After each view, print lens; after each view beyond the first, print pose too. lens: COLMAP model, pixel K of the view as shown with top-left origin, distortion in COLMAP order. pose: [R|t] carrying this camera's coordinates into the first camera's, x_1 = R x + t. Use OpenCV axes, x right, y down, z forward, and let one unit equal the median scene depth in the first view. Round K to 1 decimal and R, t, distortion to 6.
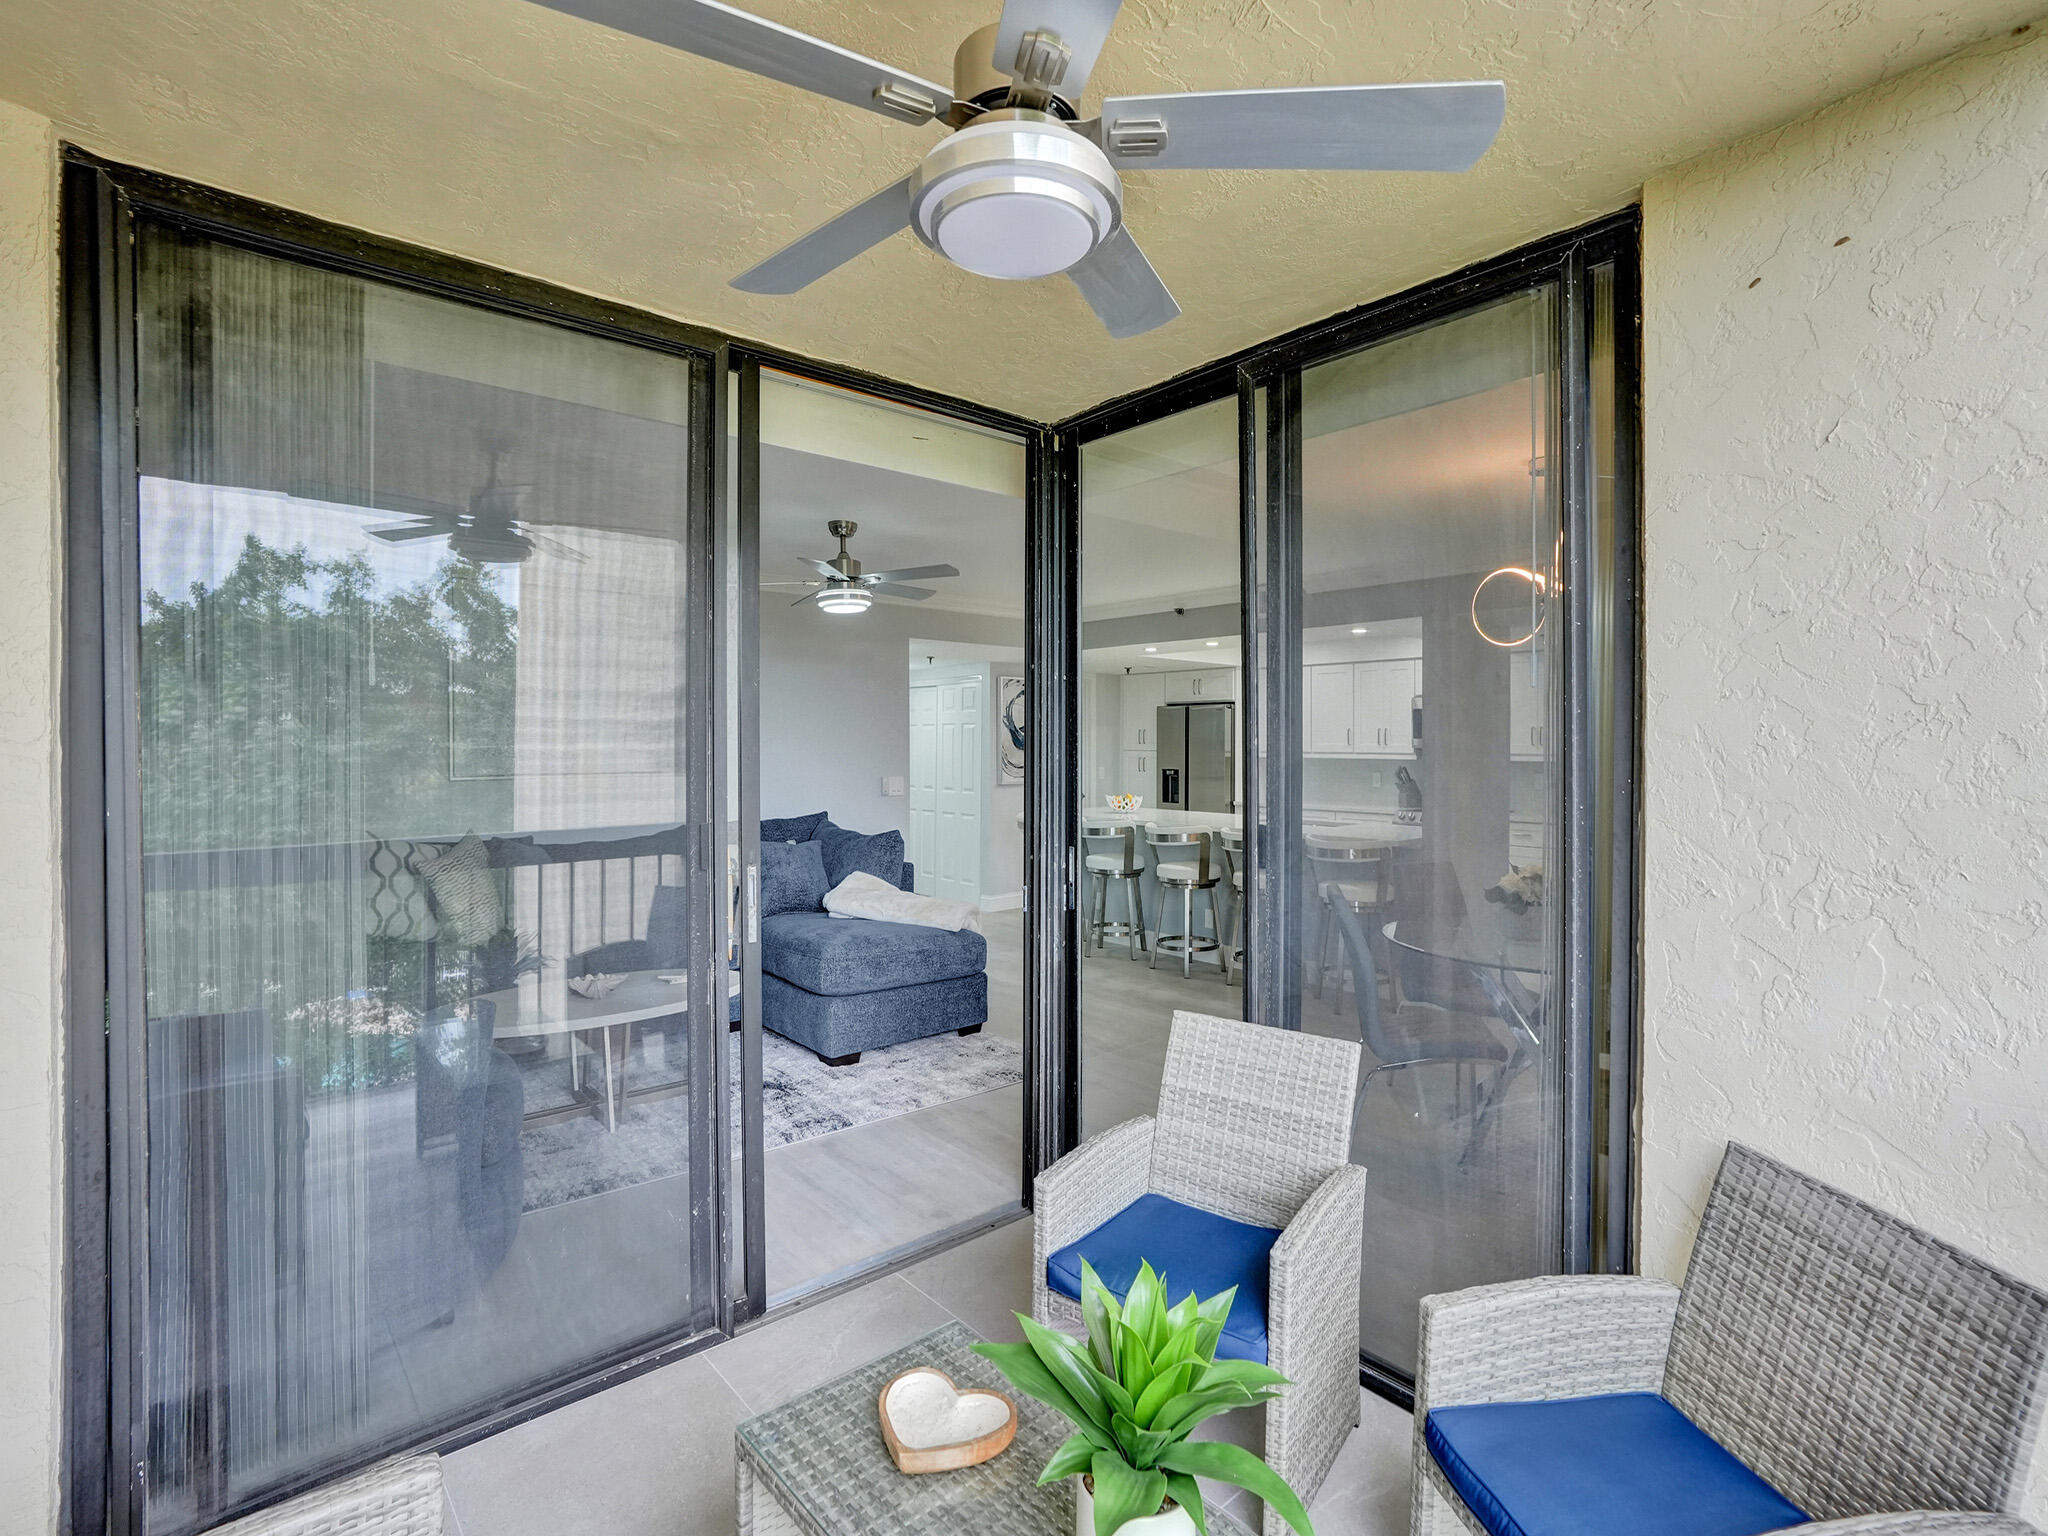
lens RADIAL K [[955.6, 0, 1017.3], [0, 955.6, 743.9], [0, 0, 1]] dist [0.001575, 0.000826]
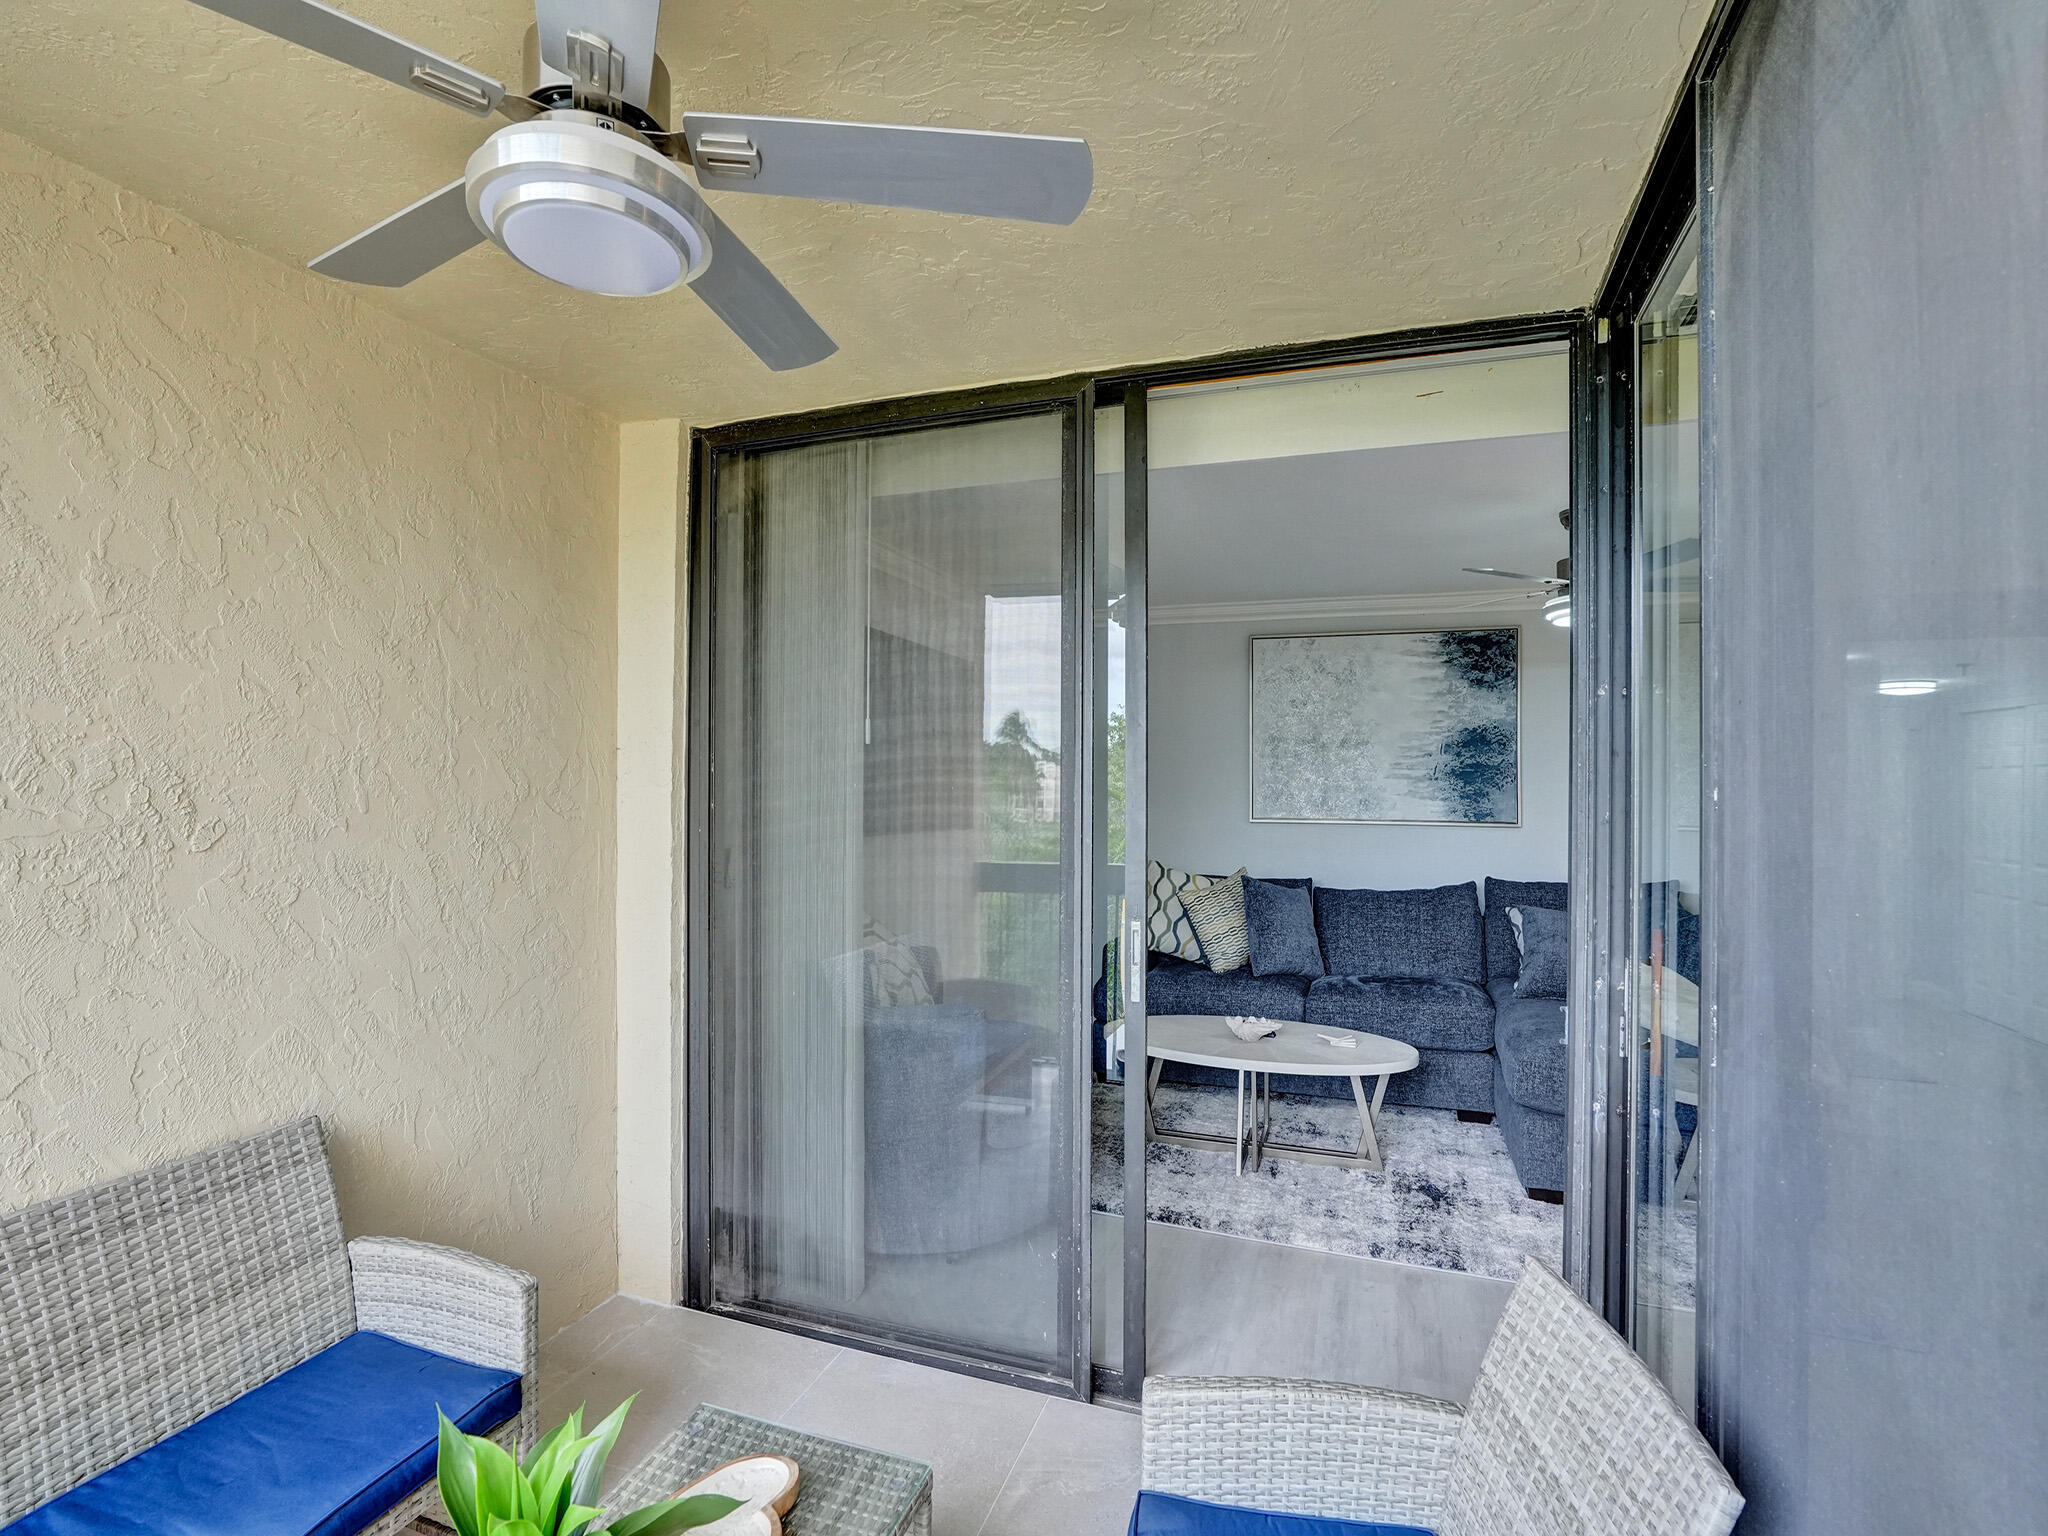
lens RADIAL K [[956.7, 0, 1024.0], [0, 956.7, 768.0], [0, 0, 1]] dist [-0.028971, 0.000428]
pose [[0.525451, -0.015911, -0.850675, 0.499150], [-0.005230, 0.999746, -0.021929, 0.001217], [0.850808, 0.015972, 0.525235, 0.440395]]
